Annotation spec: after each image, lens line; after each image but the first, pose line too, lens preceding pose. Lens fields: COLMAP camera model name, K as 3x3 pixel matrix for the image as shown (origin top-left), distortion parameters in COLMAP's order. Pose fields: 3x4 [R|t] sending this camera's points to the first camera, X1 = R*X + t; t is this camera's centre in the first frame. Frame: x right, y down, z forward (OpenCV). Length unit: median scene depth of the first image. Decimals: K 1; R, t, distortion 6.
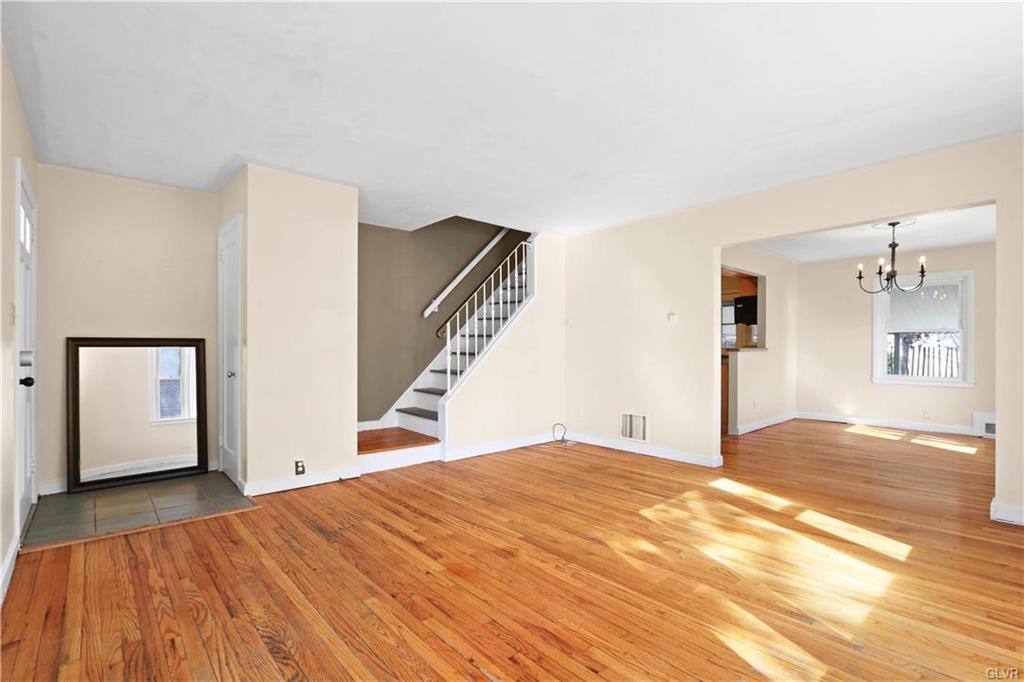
lens RADIAL K [[480.5, 0, 508.4], [0, 480.5, 347.9], [0, 0, 1]] dist [-0.015314, -0.001247]
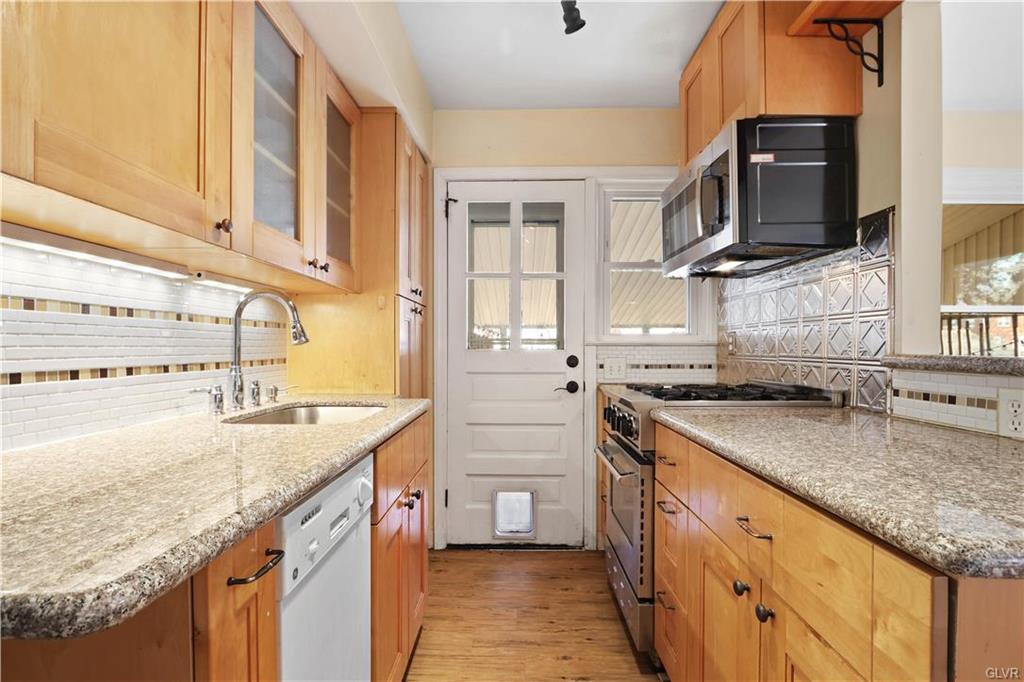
lens RADIAL K [[480.5, 0, 514.1], [0, 480.5, 342.8], [0, 0, 1]] dist [-0.015314, -0.001247]
pose [[0.689005, 0.005336, 0.724737, 0.526765], [-0.000652, 0.999977, -0.006742, -0.008212], [-0.724756, 0.004173, 0.688993, 1.952815]]
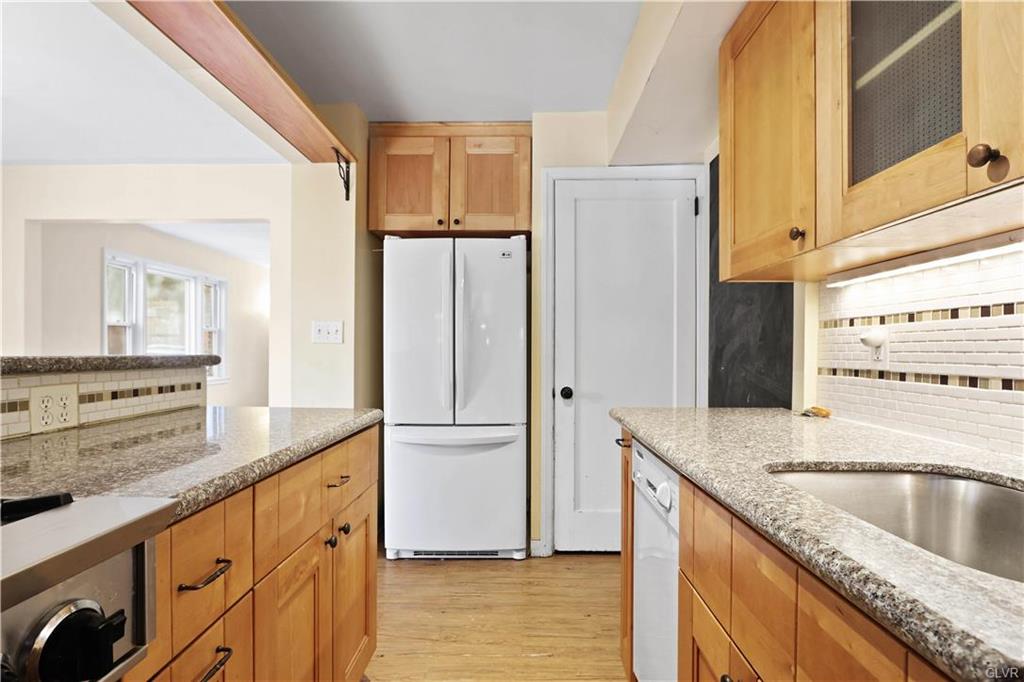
lens RADIAL K [[480.5, 0, 516.1], [0, 480.5, 347.6], [0, 0, 1]] dist [-0.015314, -0.001247]
pose [[-0.684950, -0.007613, -0.728551, 0.974198], [-0.005909, 0.999971, -0.004893, -0.007500], [0.728566, 0.000954, -0.684974, 2.377942]]
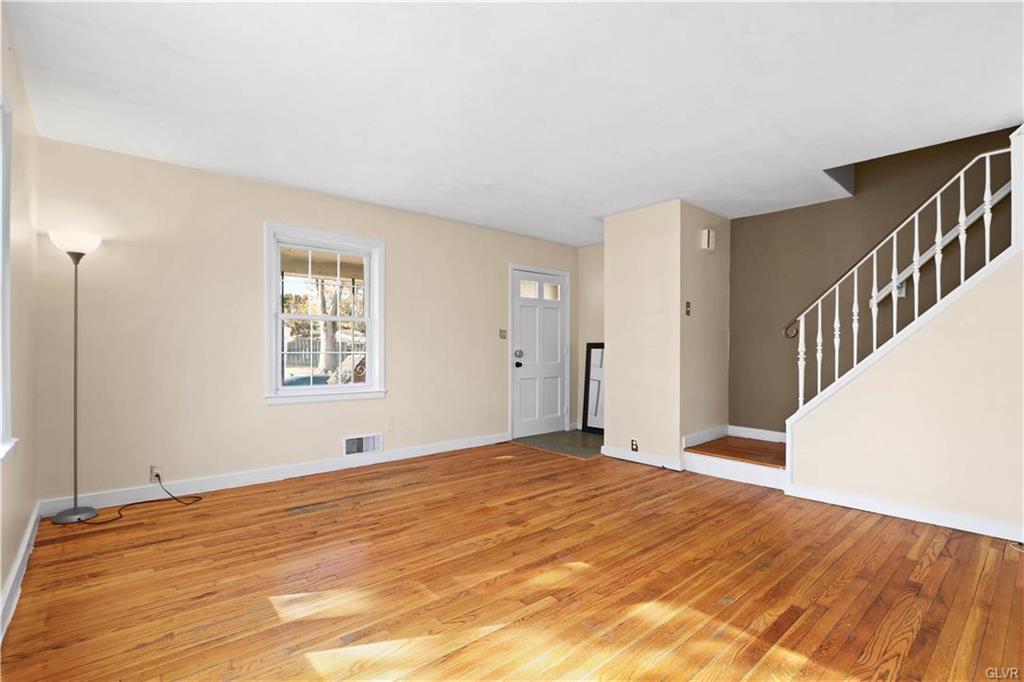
lens RADIAL K [[480.5, 0, 505.9], [0, 480.5, 344.2], [0, 0, 1]] dist [-0.015314, -0.001247]
pose [[-0.004592, -0.007656, -0.999960, 0.894848], [-0.007508, 0.999943, -0.007621, 0.001311], [0.999961, 0.007473, -0.004649, 0.747592]]
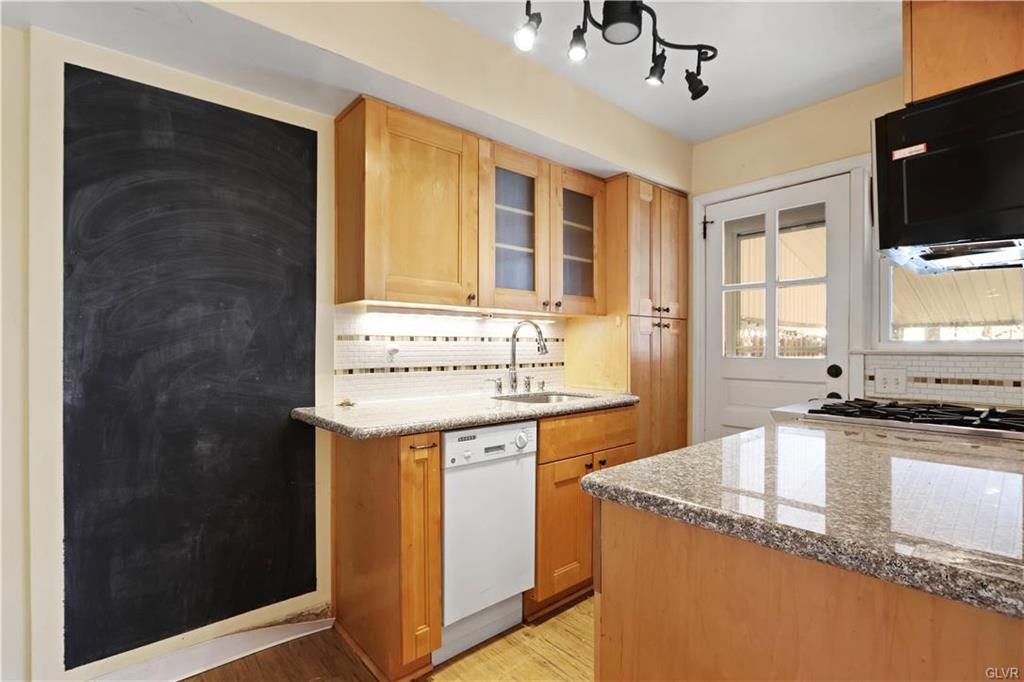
lens RADIAL K [[480.5, 0, 506.9], [0, 480.5, 342.5], [0, 0, 1]] dist [-0.015314, -0.001247]
pose [[0.999551, -0.001641, -0.029903, 0.683741], [0.001357, 0.999954, -0.009495, -0.020710], [0.029918, 0.009451, 0.999508, 1.687670]]
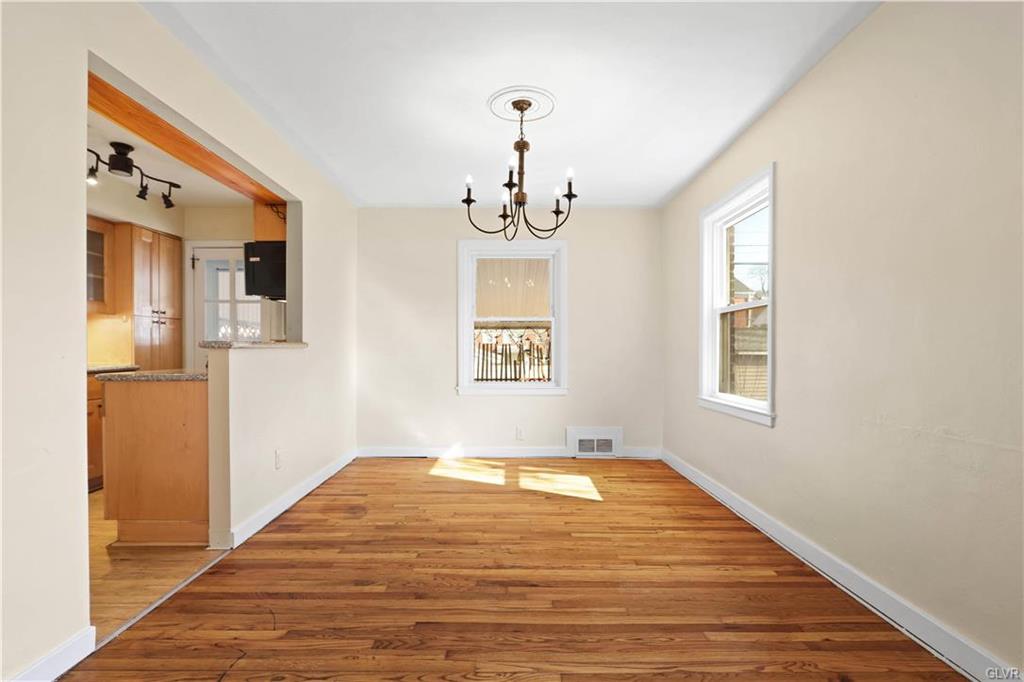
lens RADIAL K [[480.5, 0, 511.0], [0, 480.5, 354.2], [0, 0, 1]] dist [-0.015314, -0.001247]
pose [[0.661094, -0.011902, 0.750209, 0.587459], [0.003319, 0.999911, 0.012939, 0.014410], [-0.750296, -0.006063, 0.661075, 0.962877]]
